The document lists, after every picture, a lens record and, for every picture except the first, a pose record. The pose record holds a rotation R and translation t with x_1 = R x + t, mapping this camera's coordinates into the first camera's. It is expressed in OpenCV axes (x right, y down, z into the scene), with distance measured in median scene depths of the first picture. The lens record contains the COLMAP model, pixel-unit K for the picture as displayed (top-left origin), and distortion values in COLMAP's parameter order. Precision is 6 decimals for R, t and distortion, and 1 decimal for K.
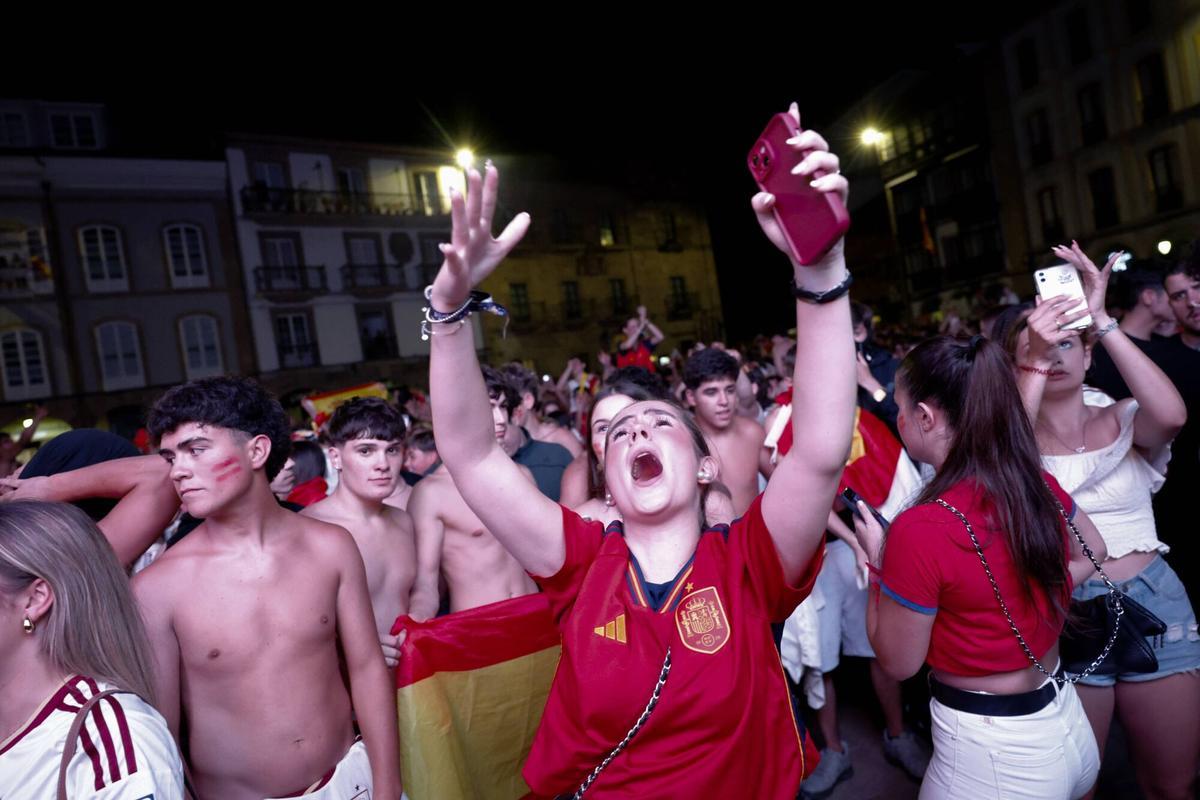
lens RADIAL K [[799.4, 0, 600.0], [0, 799.4, 400.0], [0, 0, 1]] dist [-0.001599, 0.000574]
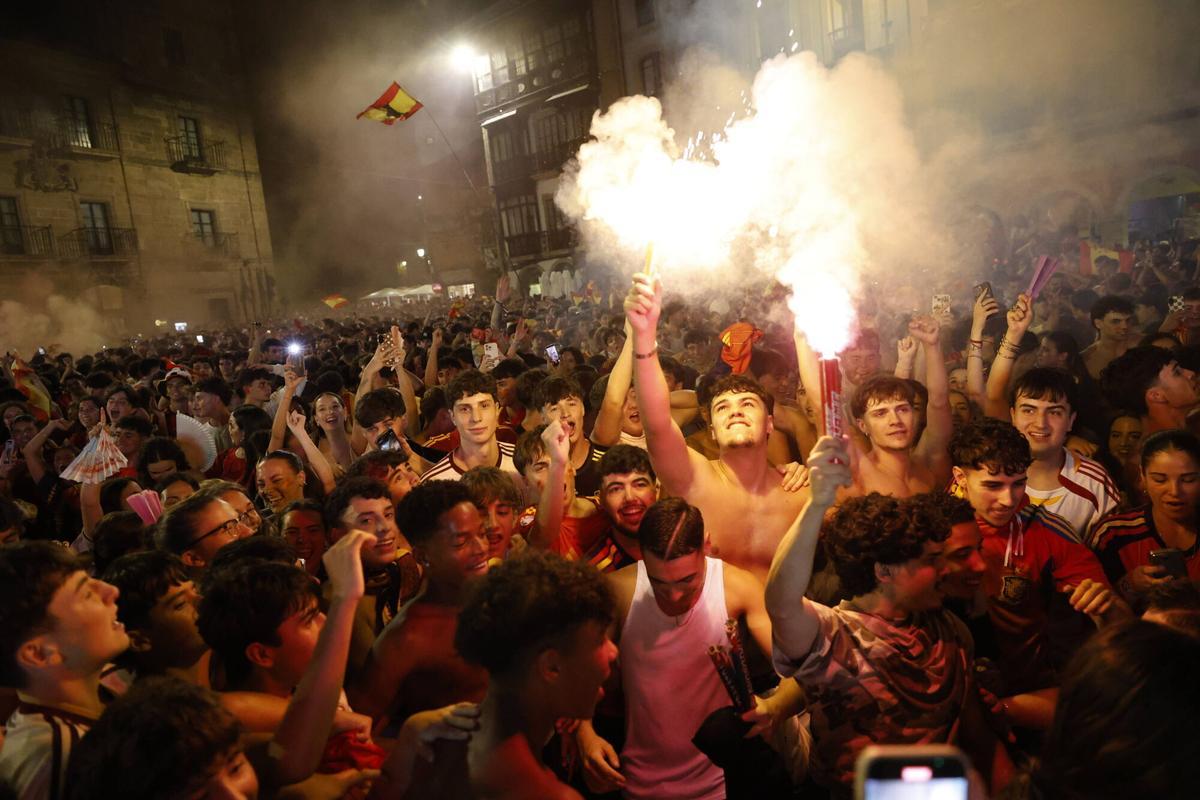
lens RADIAL K [[799.4, 0, 600.0], [0, 799.4, 400.0], [0, 0, 1]] dist [-0.001599, 0.000574]
pose [[0.886159, 0.003379, 0.463369, 0.123572], [-0.026528, 0.998703, 0.043450, -0.036538], [-0.462621, -0.050796, 0.885100, 0.293240]]
